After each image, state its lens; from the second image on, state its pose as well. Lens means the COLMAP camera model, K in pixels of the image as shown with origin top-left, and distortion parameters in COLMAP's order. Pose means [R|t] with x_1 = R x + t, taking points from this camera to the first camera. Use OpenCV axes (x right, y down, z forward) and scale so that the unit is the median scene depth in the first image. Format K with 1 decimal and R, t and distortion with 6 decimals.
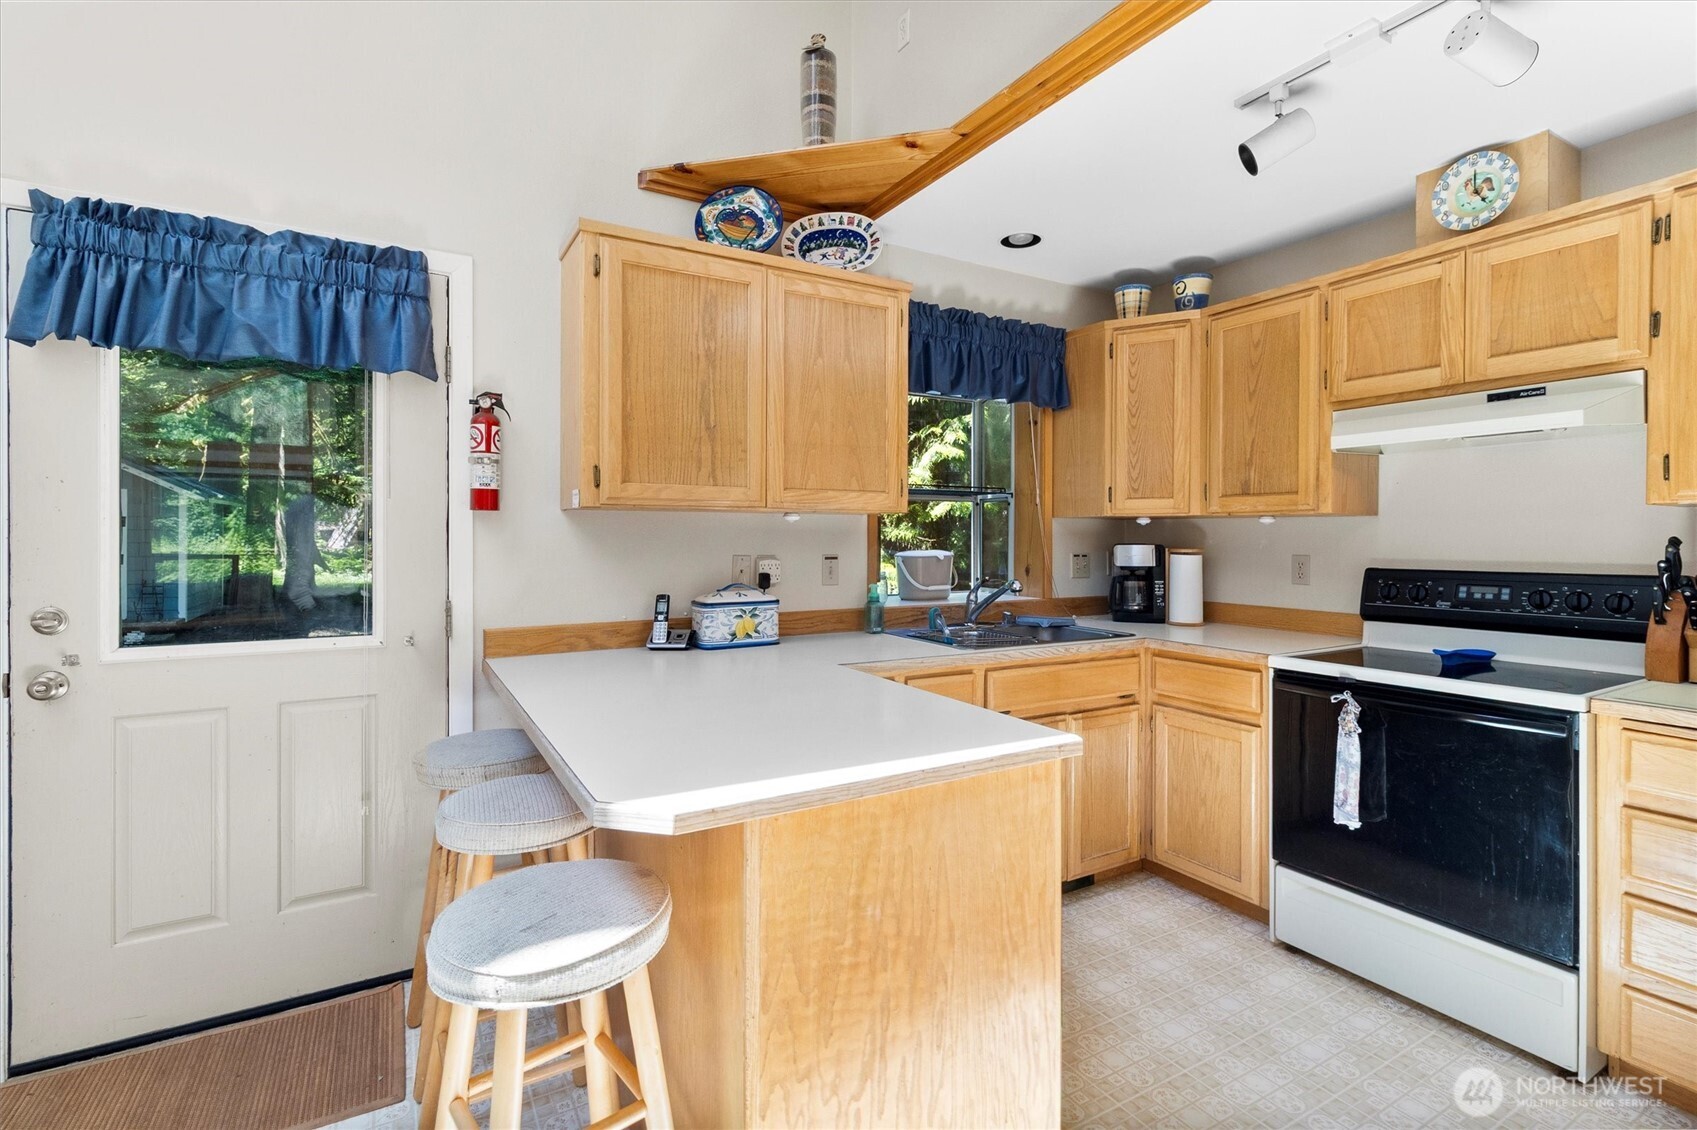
lens RADIAL K [[782.8, 0, 861.6], [0, 782.8, 541.5], [0, 0, 1]] dist [0.000152, 0.000314]
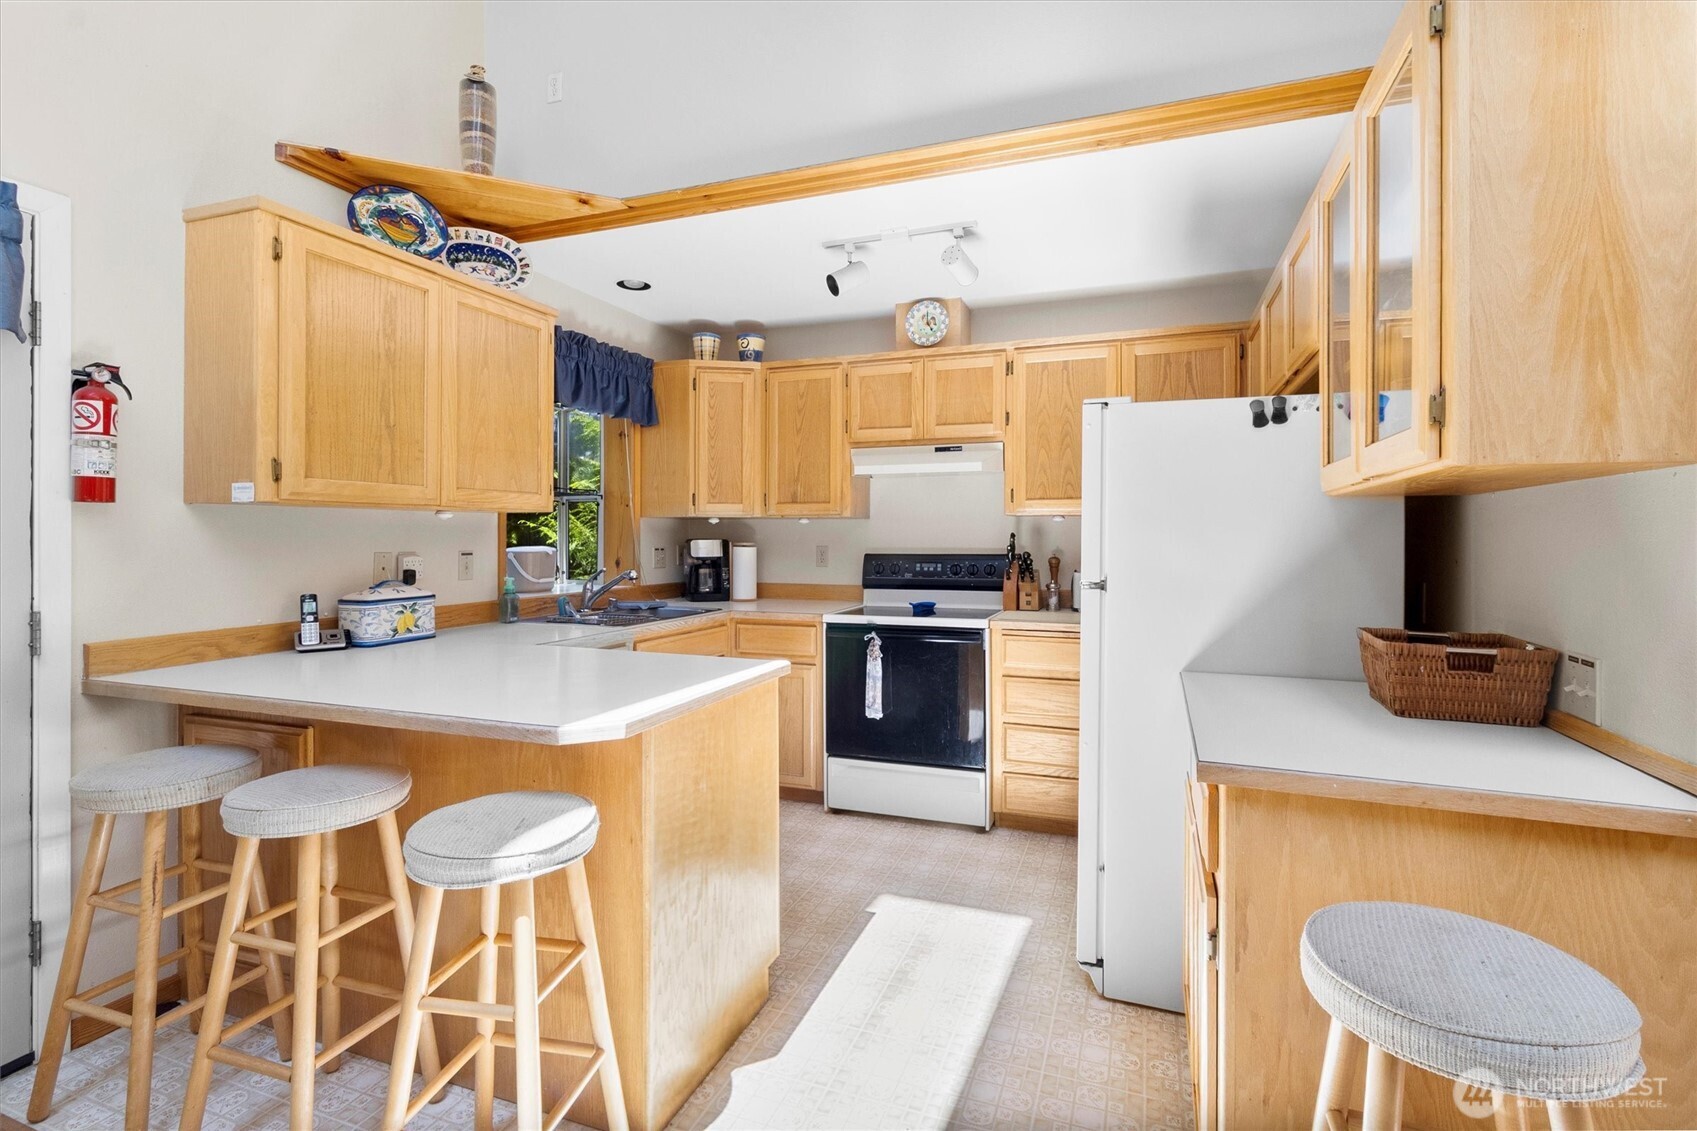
lens RADIAL K [[782.8, 0, 865.4], [0, 782.8, 536.5], [0, 0, 1]] dist [0.000152, 0.000314]
pose [[0.768220, -0.003186, 0.640178, -0.383663], [0.005471, 0.999984, -0.001588, 0.003300], [-0.640163, 0.004722, 0.768225, -0.185091]]
